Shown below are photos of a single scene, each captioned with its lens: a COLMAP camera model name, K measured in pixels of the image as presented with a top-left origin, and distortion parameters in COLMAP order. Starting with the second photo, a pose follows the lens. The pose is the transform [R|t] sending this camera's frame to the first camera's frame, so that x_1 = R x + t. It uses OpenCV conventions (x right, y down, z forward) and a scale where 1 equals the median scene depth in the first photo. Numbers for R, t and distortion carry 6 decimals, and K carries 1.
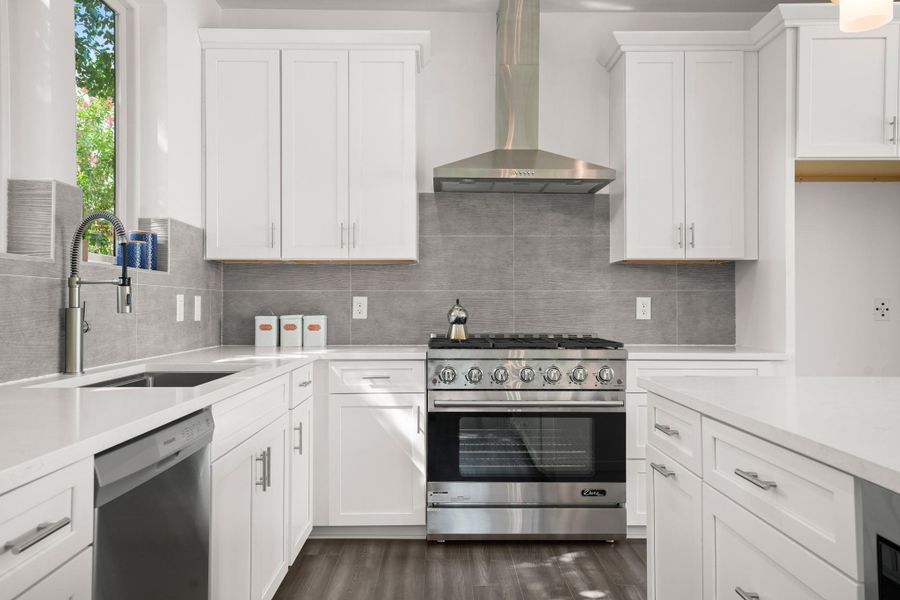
lens RADIAL K [[714.7, 0, 448.3], [0, 714.7, 294.3], [0, 0, 1]] dist [0.043183, 0.004851]
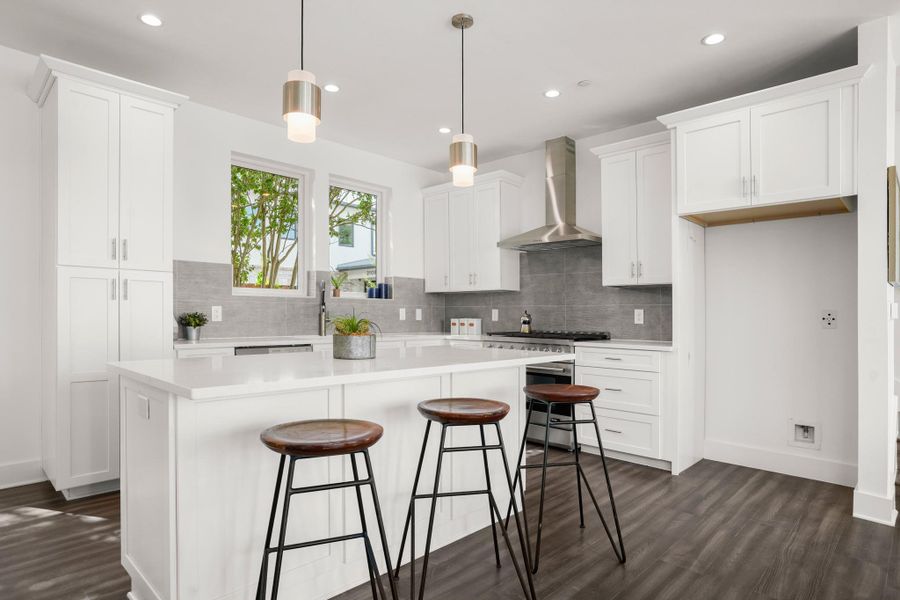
lens RADIAL K [[497.2, 0, 447.3], [0, 497.2, 306.6], [0, 0, 1]] dist [-0.009044, -0.000904]
pose [[0.711900, -0.005407, -0.702260, 0.731496], [0.002559, 0.999984, -0.005105, 0.002553], [0.702277, 0.001837, 0.711902, -0.042070]]
